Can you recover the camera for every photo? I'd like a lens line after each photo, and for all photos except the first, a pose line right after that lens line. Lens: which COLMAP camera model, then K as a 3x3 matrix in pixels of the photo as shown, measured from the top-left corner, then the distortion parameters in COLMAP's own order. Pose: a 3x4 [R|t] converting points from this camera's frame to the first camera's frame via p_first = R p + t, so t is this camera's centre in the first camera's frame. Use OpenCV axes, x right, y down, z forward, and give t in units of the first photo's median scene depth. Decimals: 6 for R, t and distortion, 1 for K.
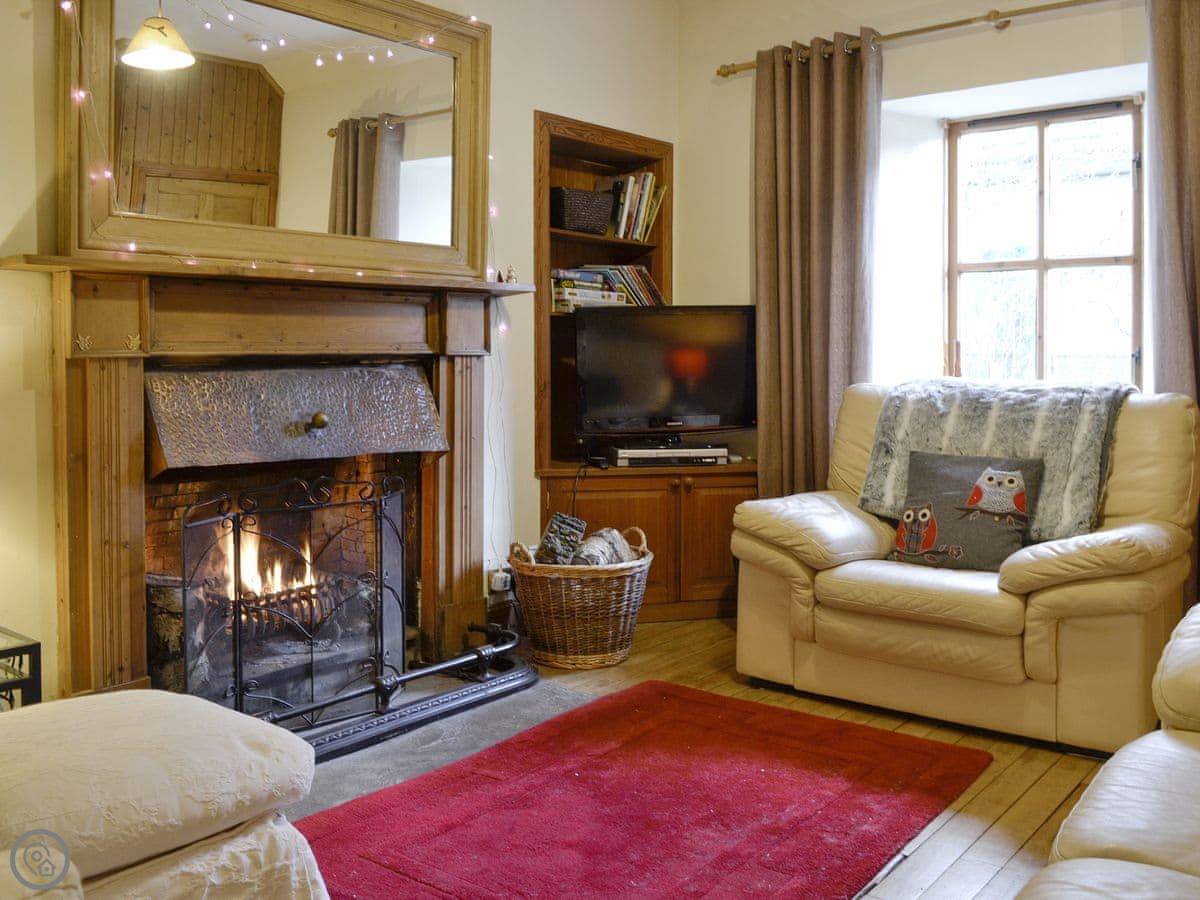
lens RADIAL K [[1080.6, 0, 600.0], [0, 1080.6, 450.0], [0, 0, 1]] dist [-0.073087, -0.010107]
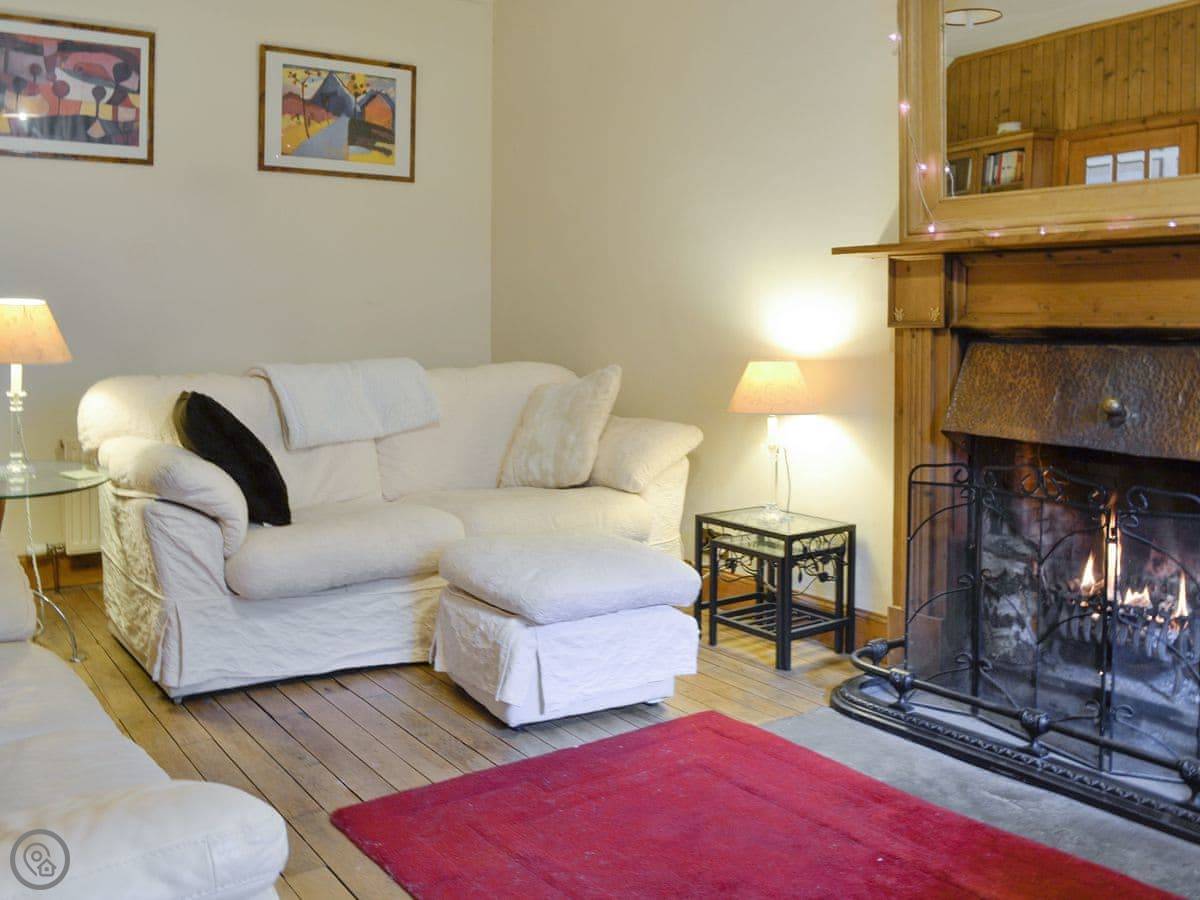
lens RADIAL K [[1080.6, 0, 600.0], [0, 1080.6, 450.0], [0, 0, 1]] dist [-0.073087, -0.010107]
pose [[-0.268797, 0.098756, -0.958121, 0.681554], [-0.099950, 0.986500, 0.129721, -0.064866], [0.957997, 0.130633, -0.255297, 0.883246]]
